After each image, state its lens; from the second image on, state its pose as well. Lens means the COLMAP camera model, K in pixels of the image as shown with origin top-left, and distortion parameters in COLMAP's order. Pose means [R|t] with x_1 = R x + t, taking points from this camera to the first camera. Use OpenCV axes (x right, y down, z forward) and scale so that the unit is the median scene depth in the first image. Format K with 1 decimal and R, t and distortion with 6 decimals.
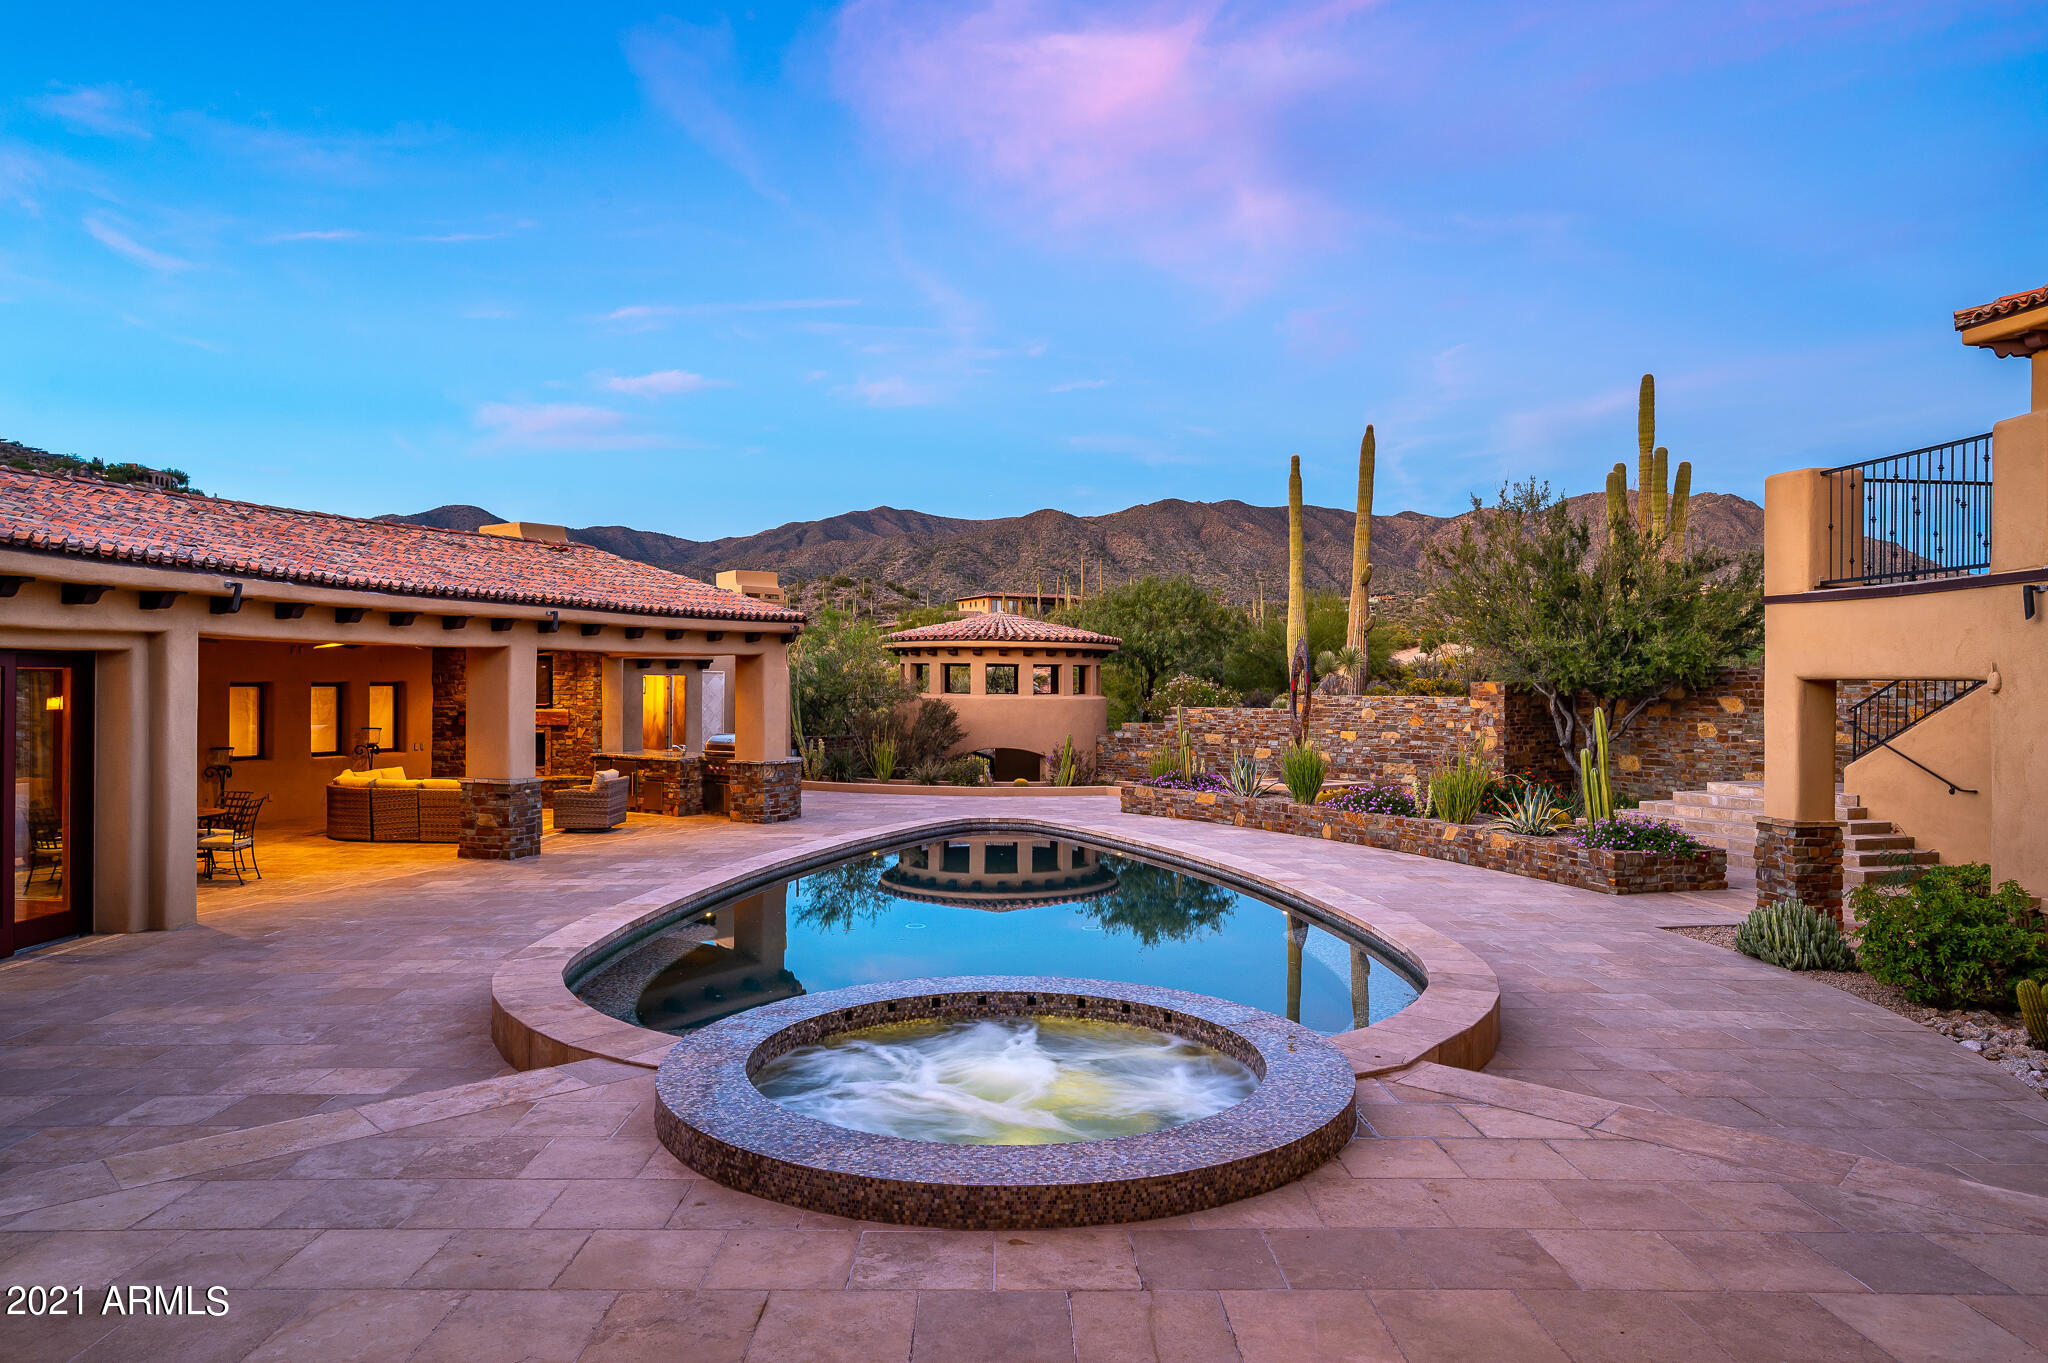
lens RADIAL K [[1284.0, 0, 1019.9], [0, 1284.0, 678.8], [0, 0, 1]] dist [0.000779, -0.000734]
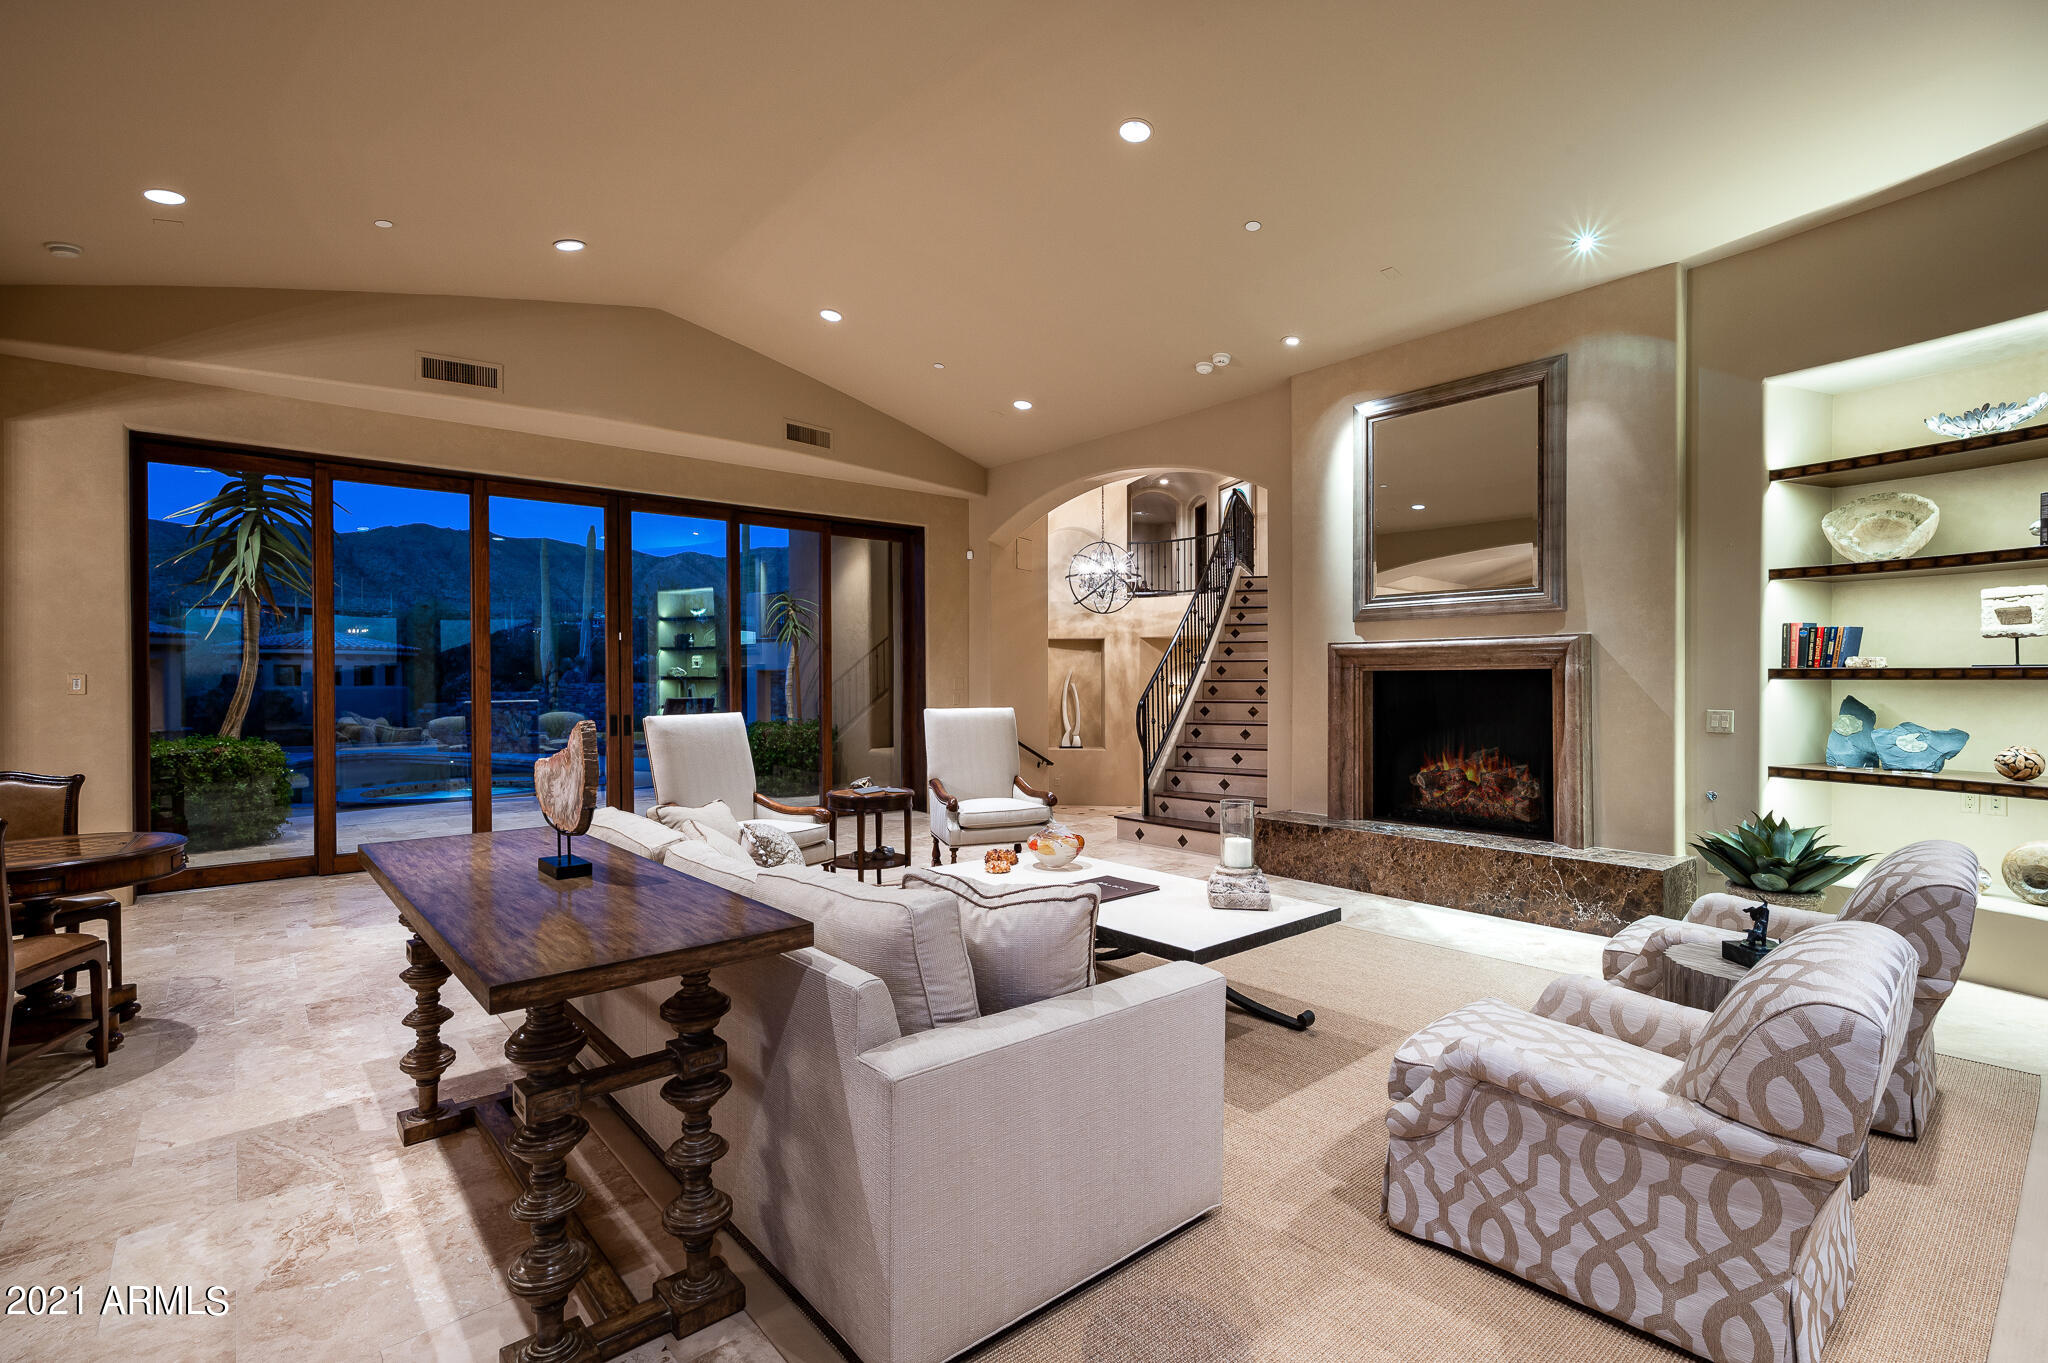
lens RADIAL K [[932.5, 0, 1024.0], [0, 932.5, 681.5], [0, 0, 1]] dist [0.001428, -0.000262]
pose [[0.771376, -0.012367, 0.636259, -0.117740], [0.008353, 0.999922, 0.009309, 0.005334], [-0.636324, -0.001866, 0.771419, -0.496688]]
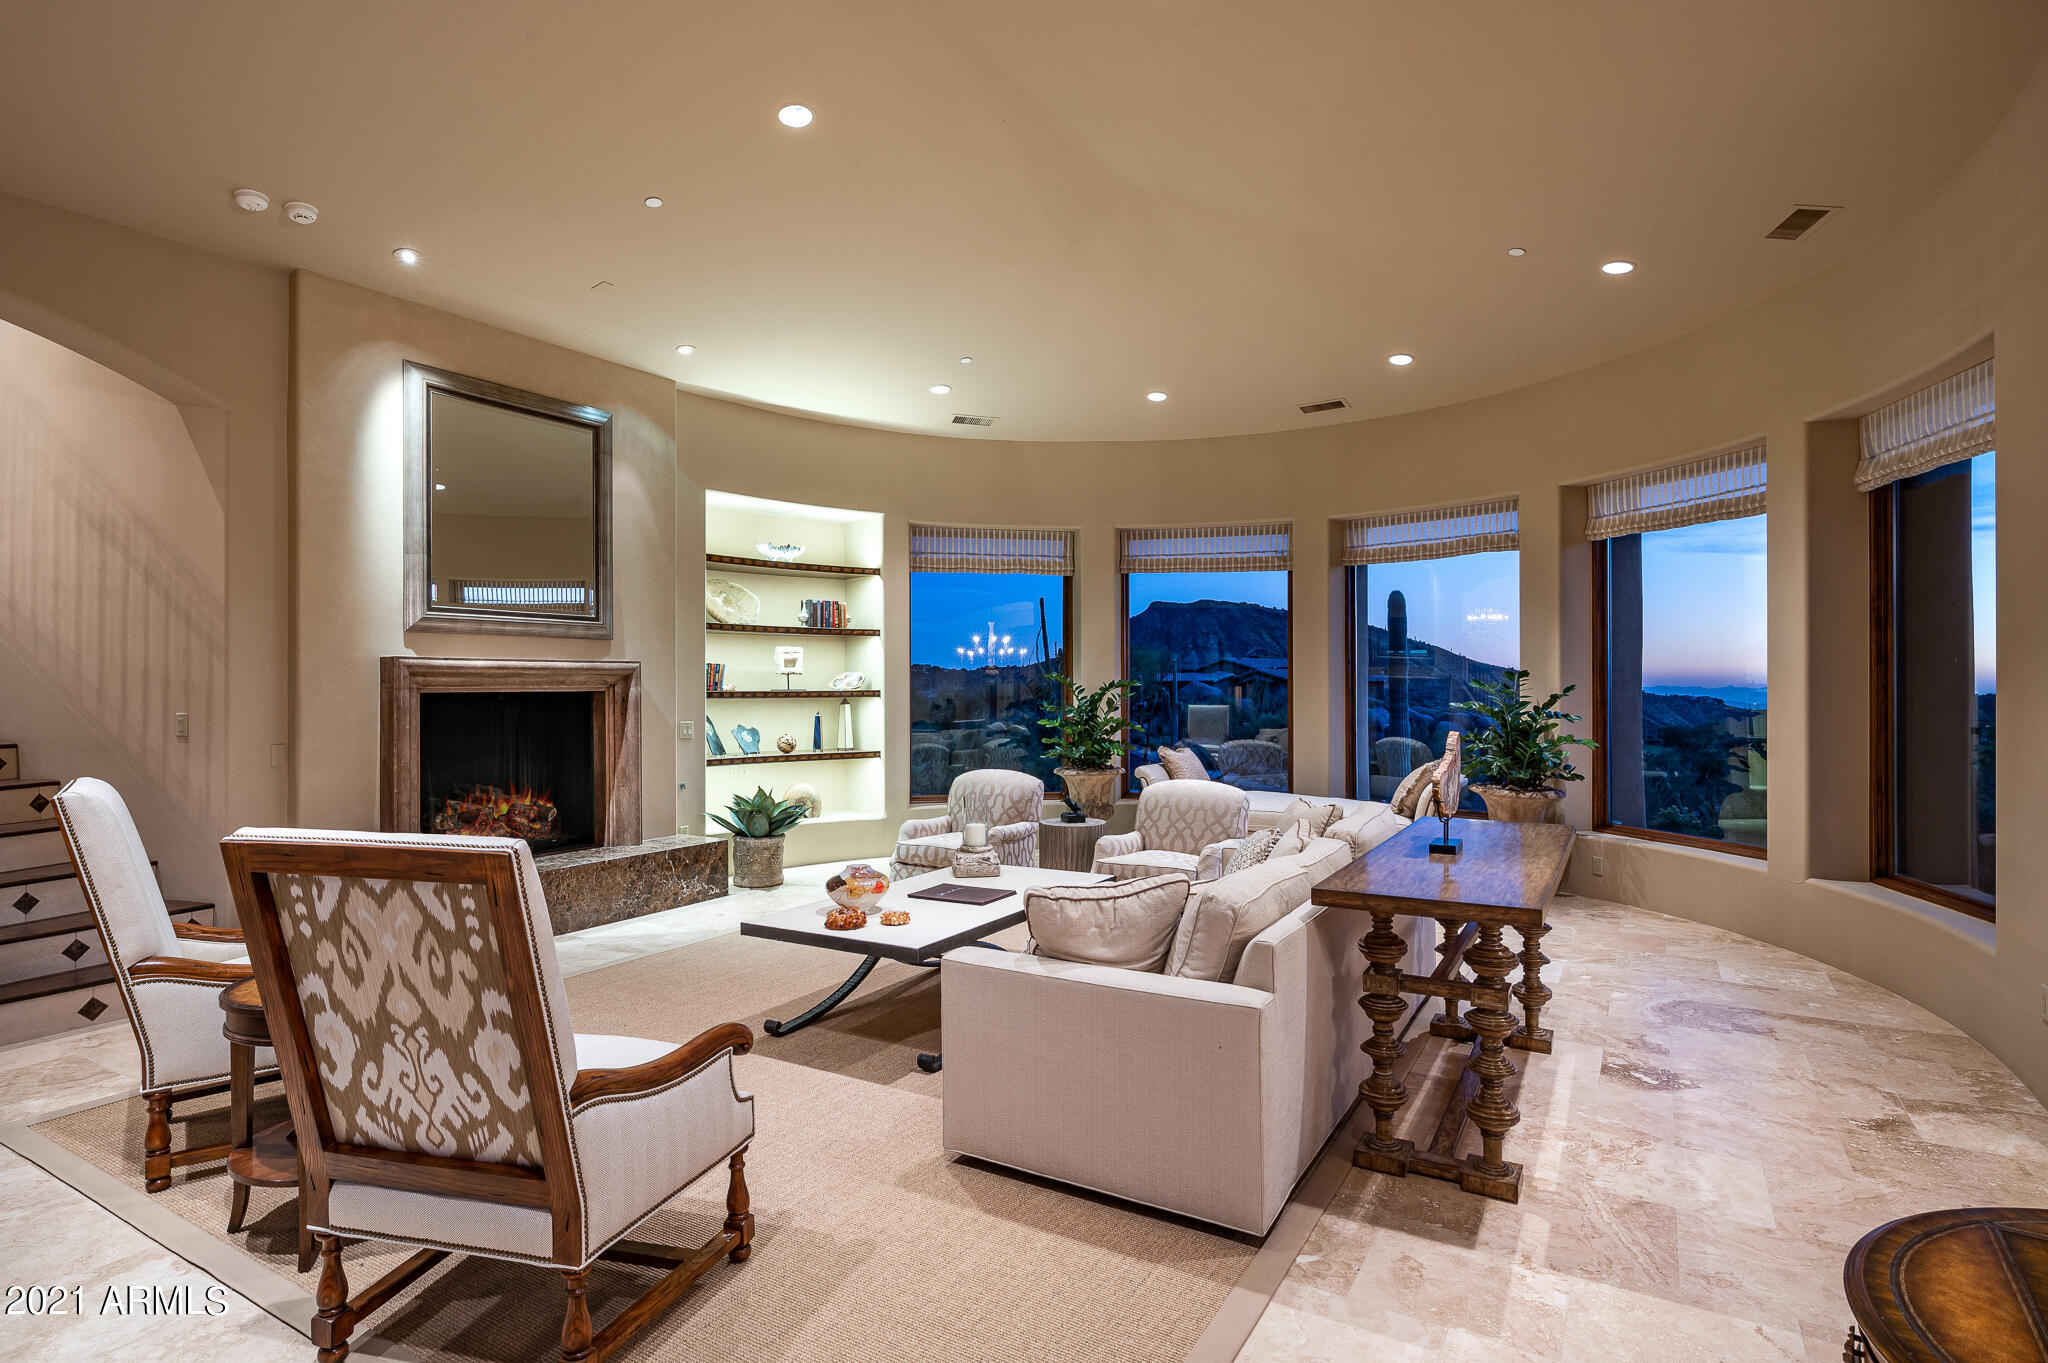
lens RADIAL K [[1050.6, 0, 1013.6], [0, 1050.6, 683.4], [0, 0, 1]] dist [-0.000243, 0.000229]
pose [[-0.846710, -0.003644, 0.532042, -0.119797], [-0.003837, 0.999992, 0.000743, 0.002151], [-0.532040, -0.001412, -0.846718, -0.161384]]
